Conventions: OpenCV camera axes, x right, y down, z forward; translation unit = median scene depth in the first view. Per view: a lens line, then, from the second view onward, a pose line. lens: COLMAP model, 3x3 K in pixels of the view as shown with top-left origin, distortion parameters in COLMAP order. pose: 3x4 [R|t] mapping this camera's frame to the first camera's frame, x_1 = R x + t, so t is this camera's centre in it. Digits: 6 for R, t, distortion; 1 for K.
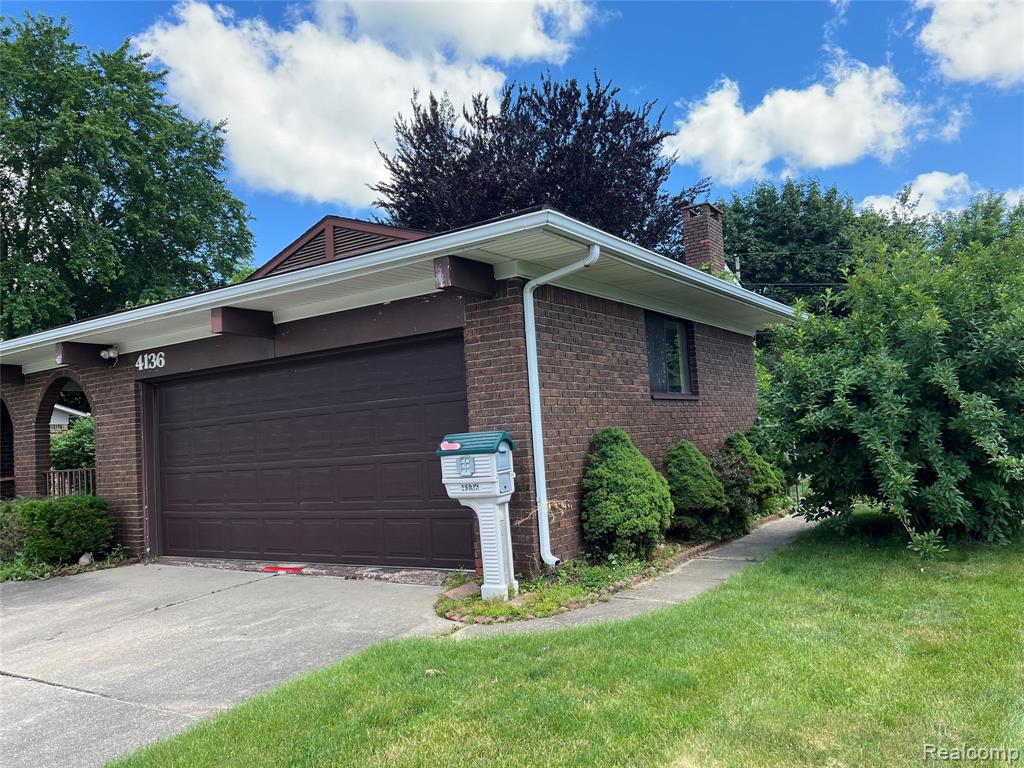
lens RADIAL K [[807.0, 0, 512.0], [0, 807.0, 384.9], [0, 0, 1]] dist [-0.000778, -0.001213]
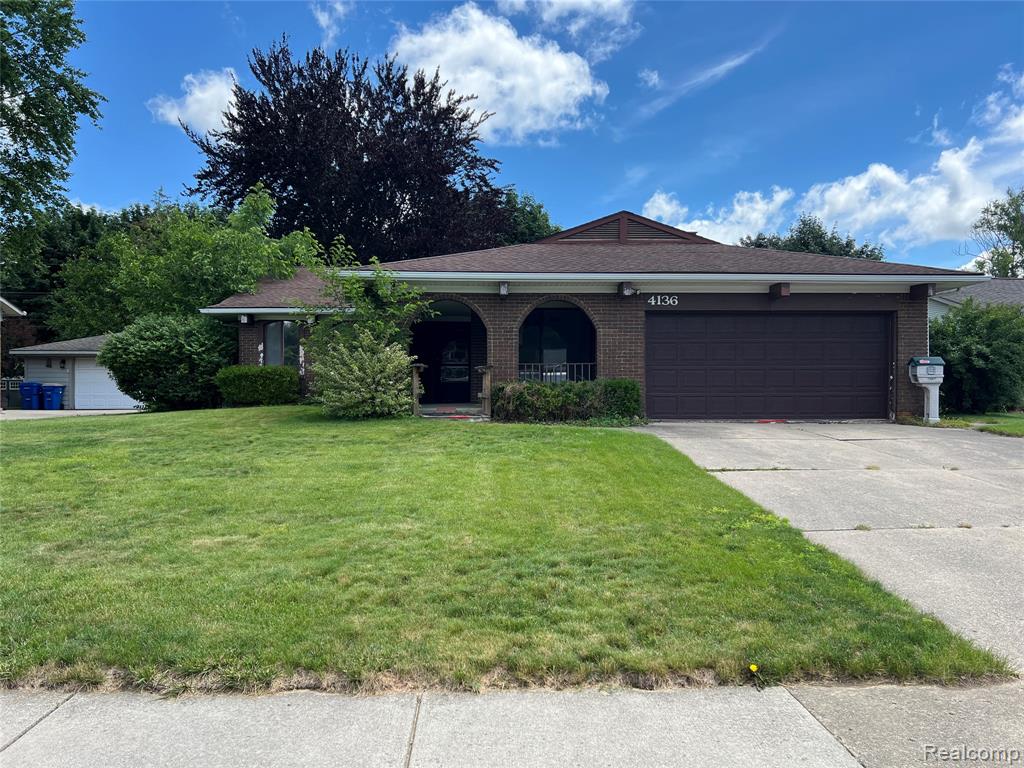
lens RADIAL K [[807.0, 0, 510.9], [0, 807.0, 383.6], [0, 0, 1]] dist [-0.000778, -0.001213]
pose [[0.808686, 0.061629, 0.585003, -1.665315], [-0.088933, 0.995875, 0.018023, 0.138767], [-0.581479, -0.066601, 0.810831, -0.166017]]
